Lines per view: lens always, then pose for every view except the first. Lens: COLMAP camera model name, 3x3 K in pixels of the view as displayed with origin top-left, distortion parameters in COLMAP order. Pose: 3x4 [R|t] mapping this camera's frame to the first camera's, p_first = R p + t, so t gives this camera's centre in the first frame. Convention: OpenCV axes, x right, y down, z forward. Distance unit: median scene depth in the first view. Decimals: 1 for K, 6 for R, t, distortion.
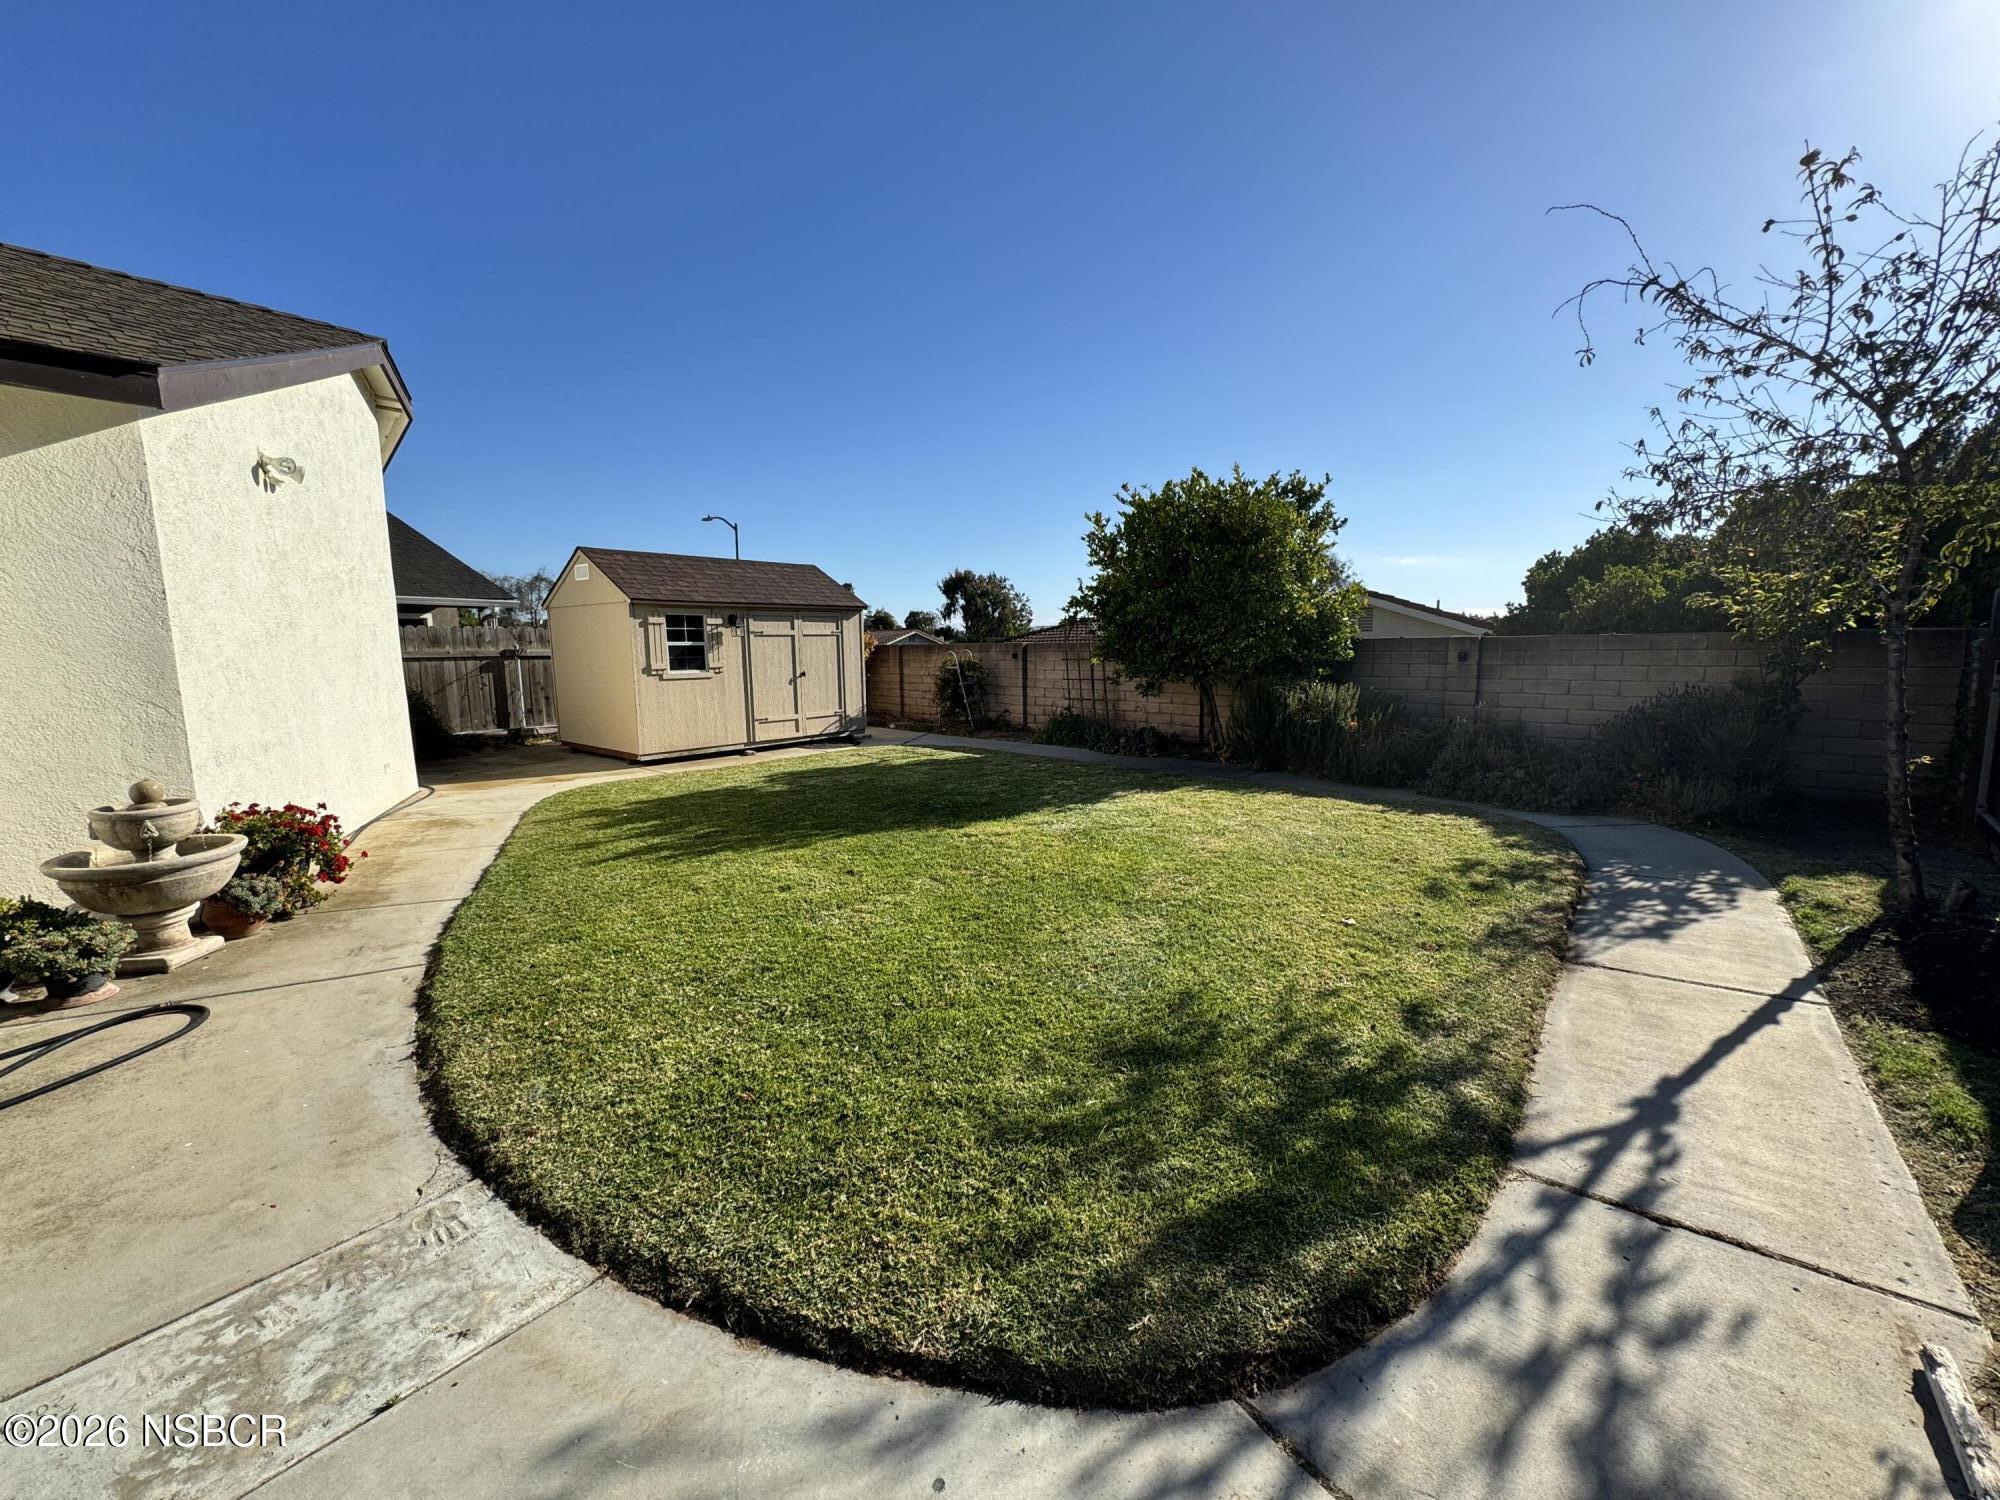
lens RADIAL K [[795.1, 0, 1005.6], [0, 795.1, 760.3], [0, 0, 1]] dist [-0.002705, 0.000297]
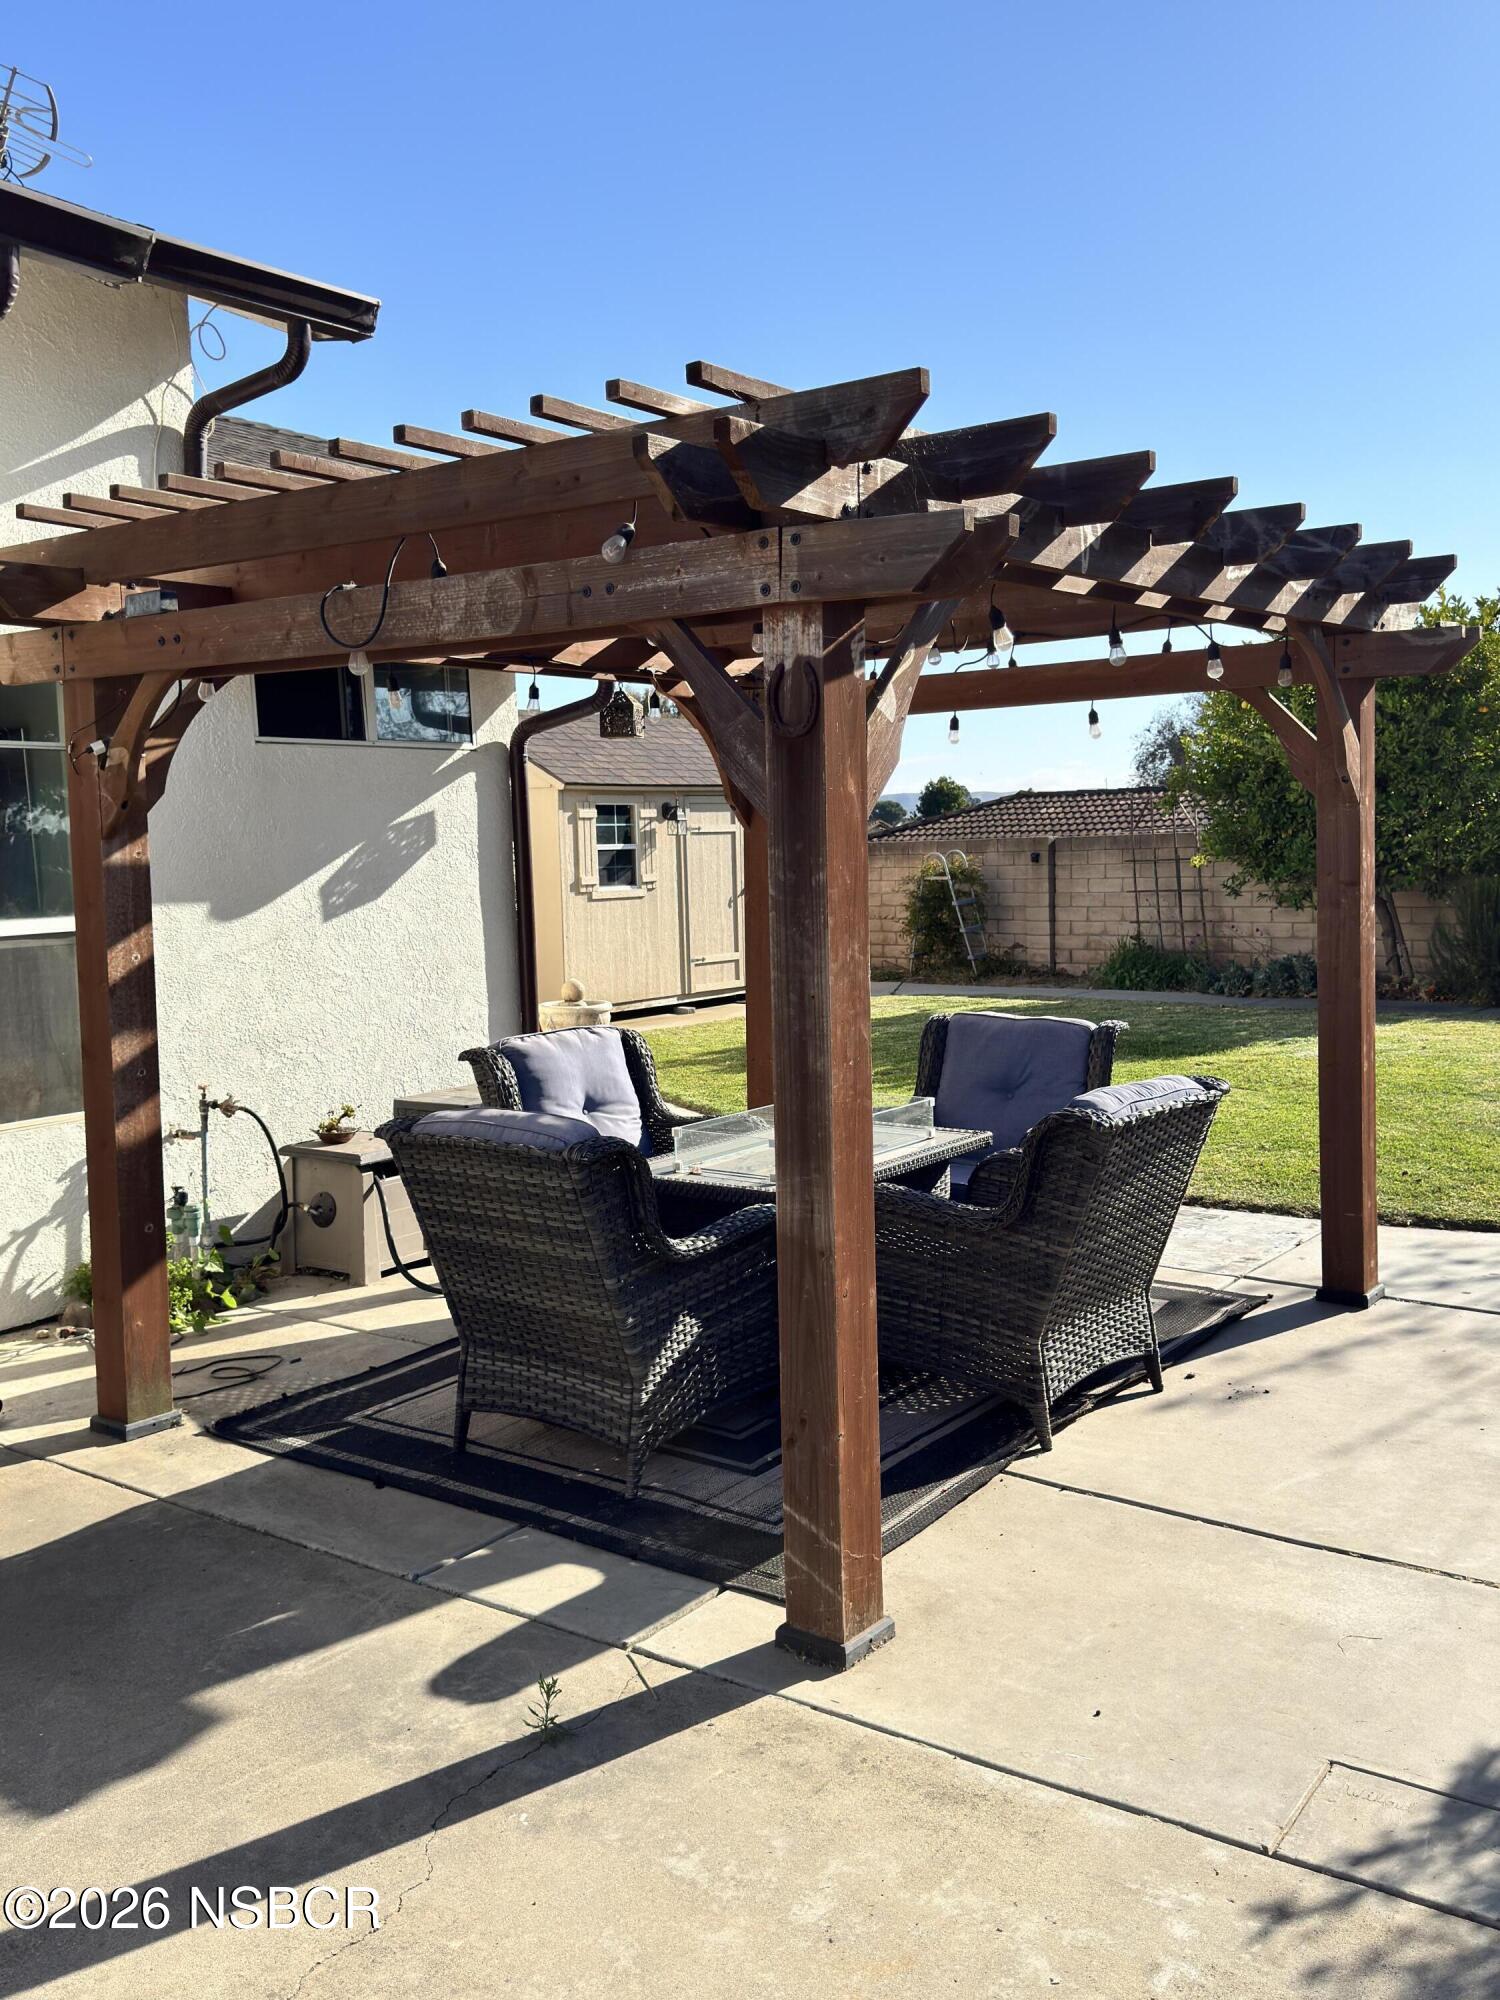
lens RADIAL K [[1733.7, 0, 751.4], [0, 1733.7, 1001.3], [0, 0, 1]] dist [0.057412, -0.030941]
pose [[0.998702, -0.022712, 0.045586, -0.349603], [0.025212, 0.998165, -0.055048, 0.066602], [-0.044252, 0.056126, 0.997443, -0.457046]]
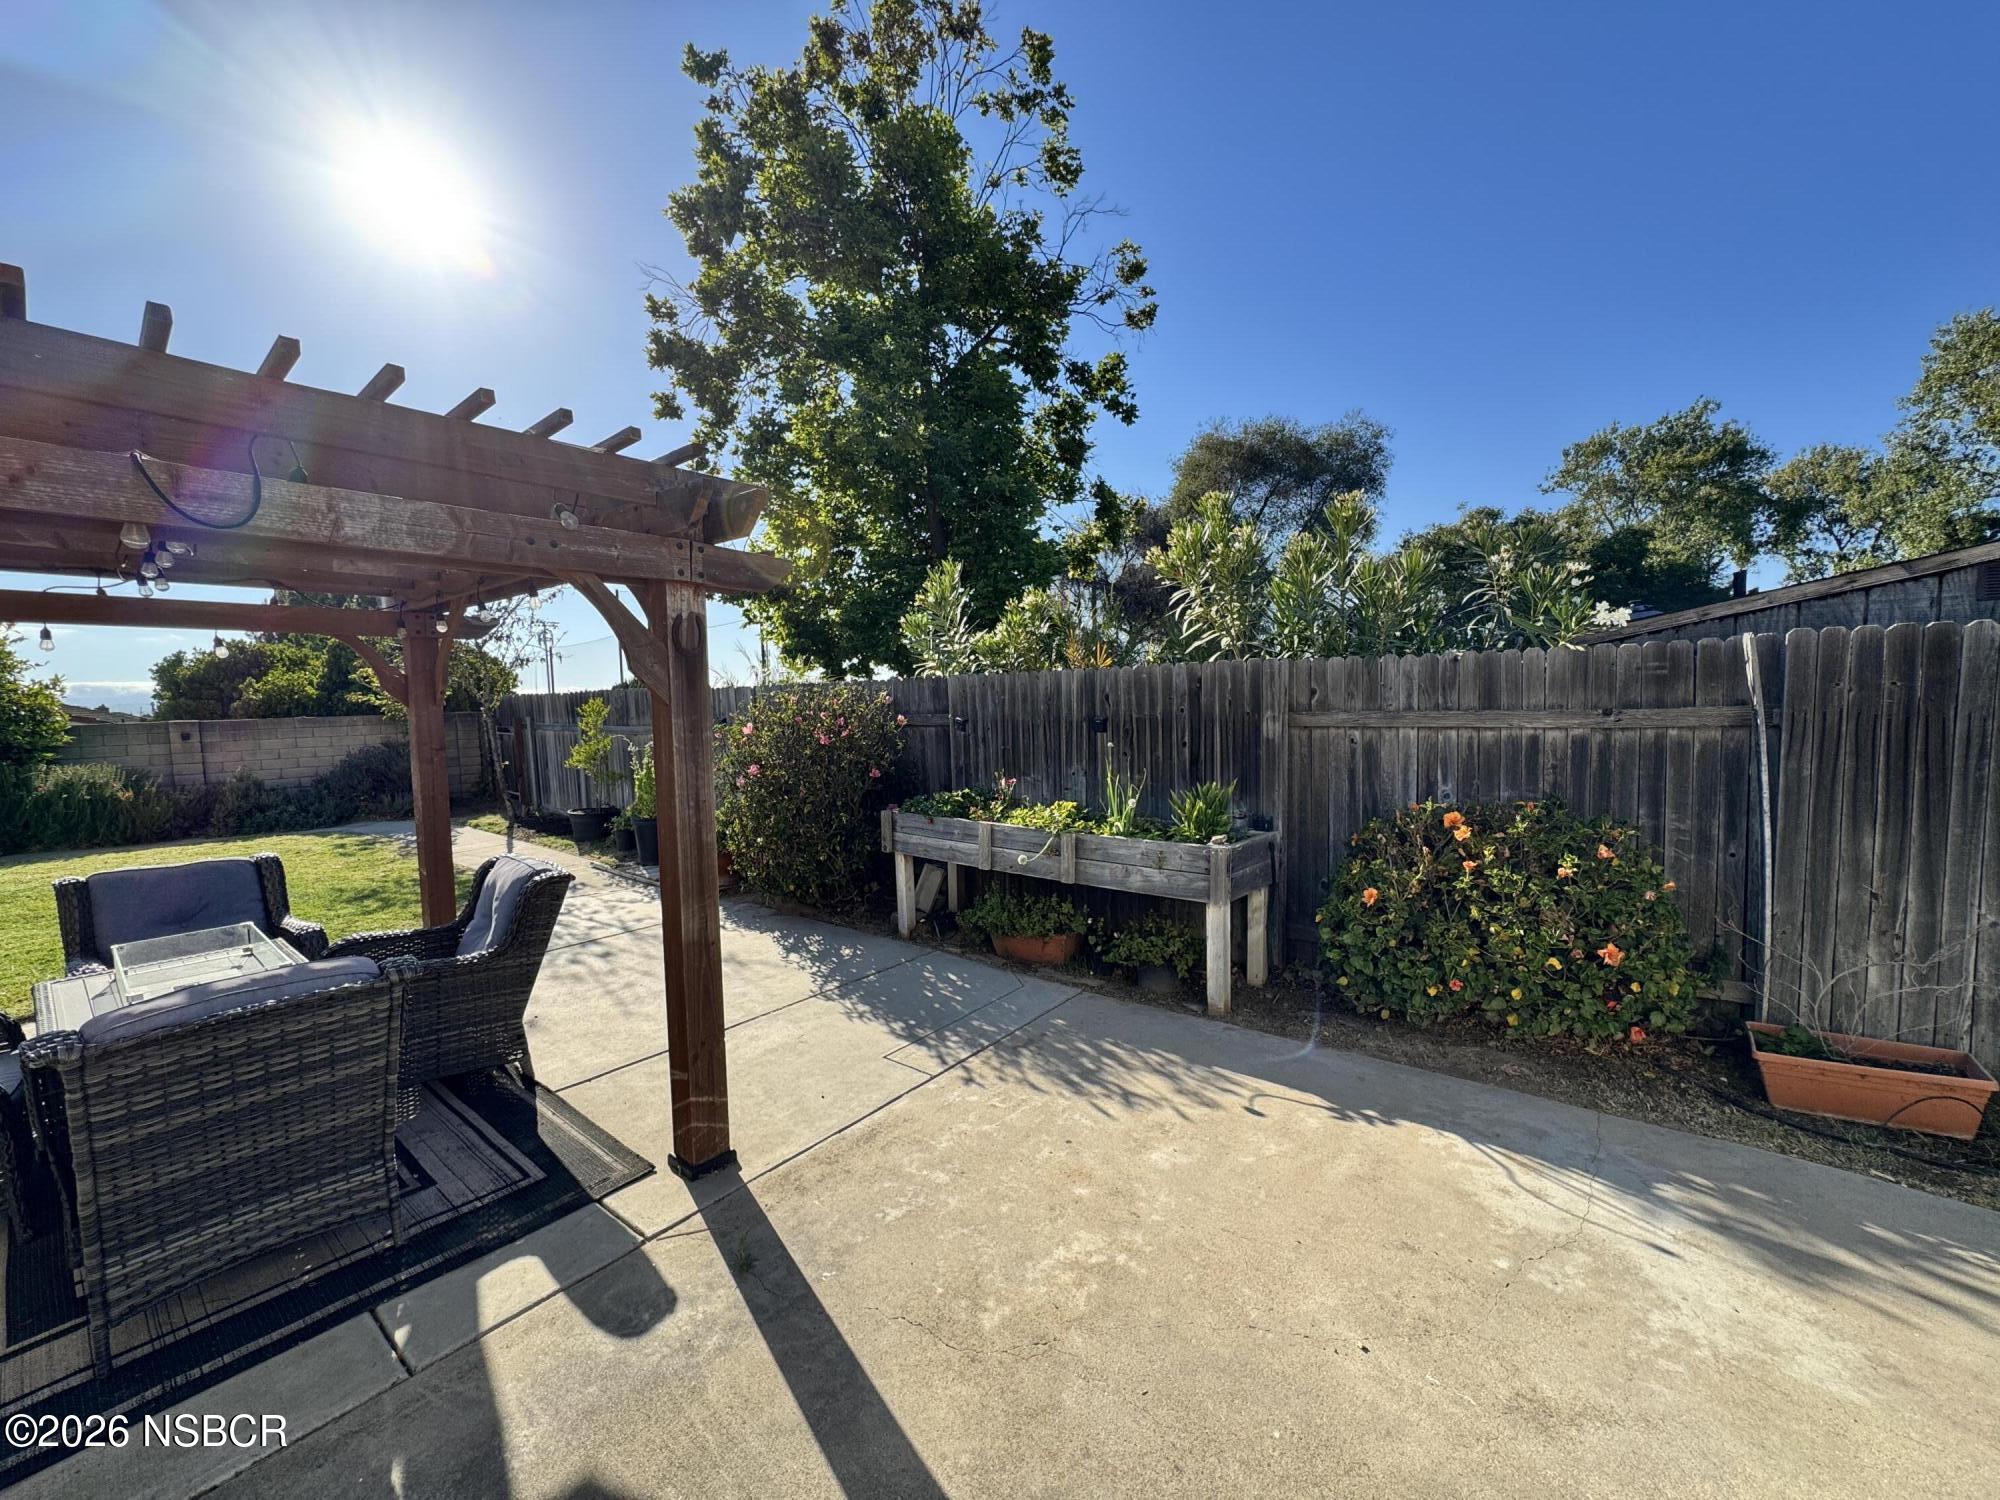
lens RADIAL K [[795.1, 0, 1007.8], [0, 795.1, 752.2], [0, 0, 1]] dist [-0.002705, 0.000297]
pose [[0.001401, -0.060063, 0.998194, -0.567601], [0.170771, 0.983546, 0.058942, 0.037022], [-0.985310, 0.170380, 0.011635, -0.261375]]
